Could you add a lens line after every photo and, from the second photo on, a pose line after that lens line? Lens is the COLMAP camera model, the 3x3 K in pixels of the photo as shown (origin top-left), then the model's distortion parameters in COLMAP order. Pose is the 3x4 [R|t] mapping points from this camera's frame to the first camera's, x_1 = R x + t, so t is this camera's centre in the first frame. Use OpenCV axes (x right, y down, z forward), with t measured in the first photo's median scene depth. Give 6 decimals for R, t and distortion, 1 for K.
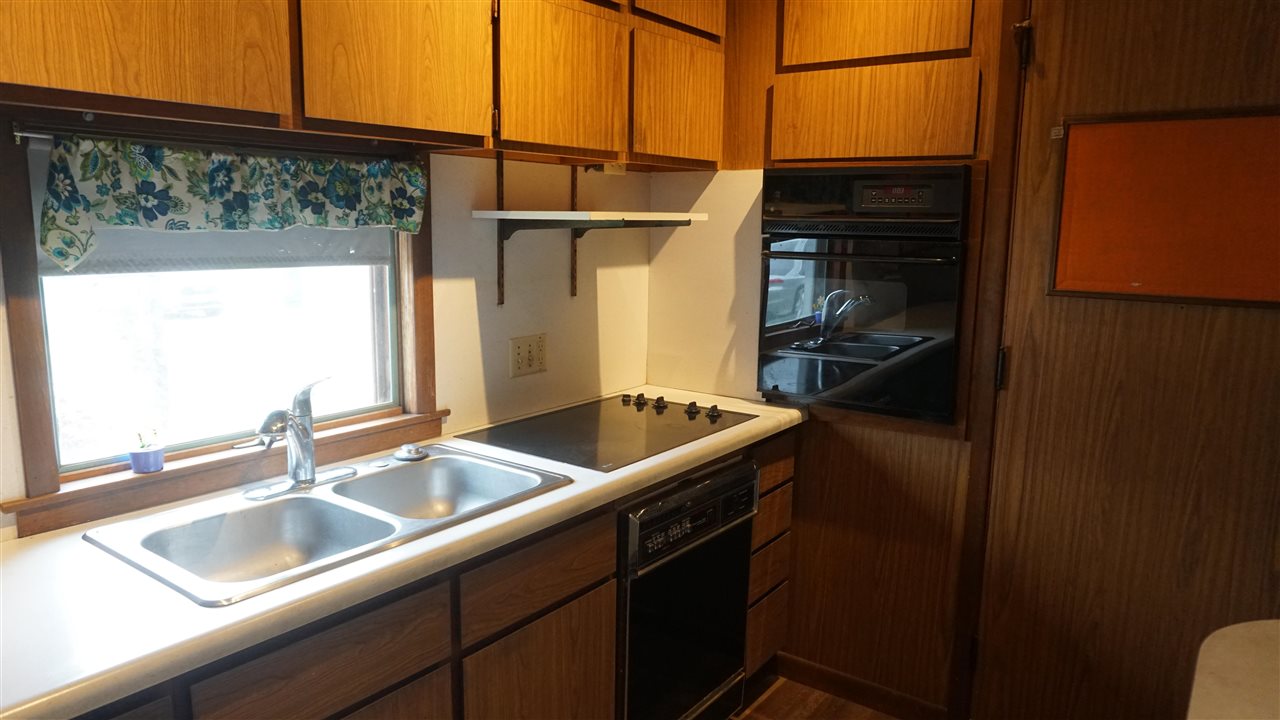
lens RADIAL K [[851.5, 0, 638.3], [0, 851.5, 360.6], [0, 0, 1]] dist [-0.035834, 0.019777]
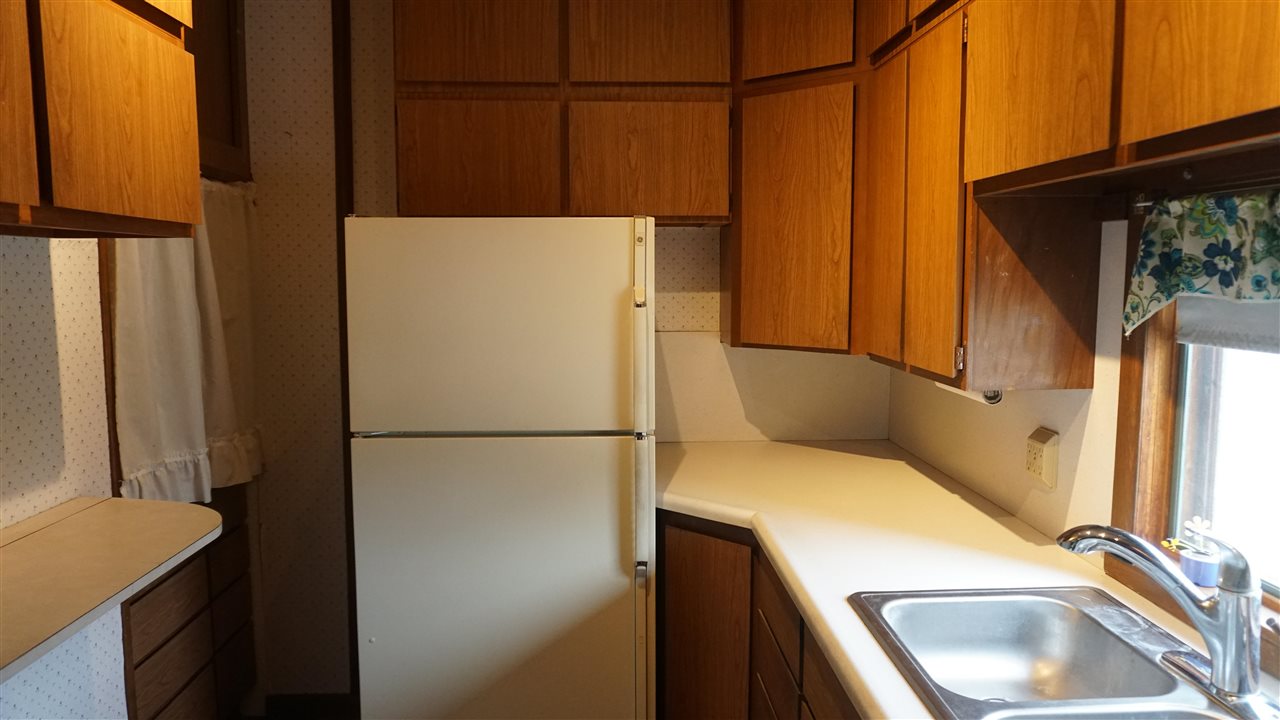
lens RADIAL K [[851.5, 0, 638.9], [0, 851.5, 359.6], [0, 0, 1]] dist [-0.035834, 0.019777]
pose [[-0.770345, 0.054697, -0.635276, 0.382516], [-0.107723, 0.970829, 0.214214, -0.213038], [0.628461, 0.233453, -0.741981, 1.275382]]
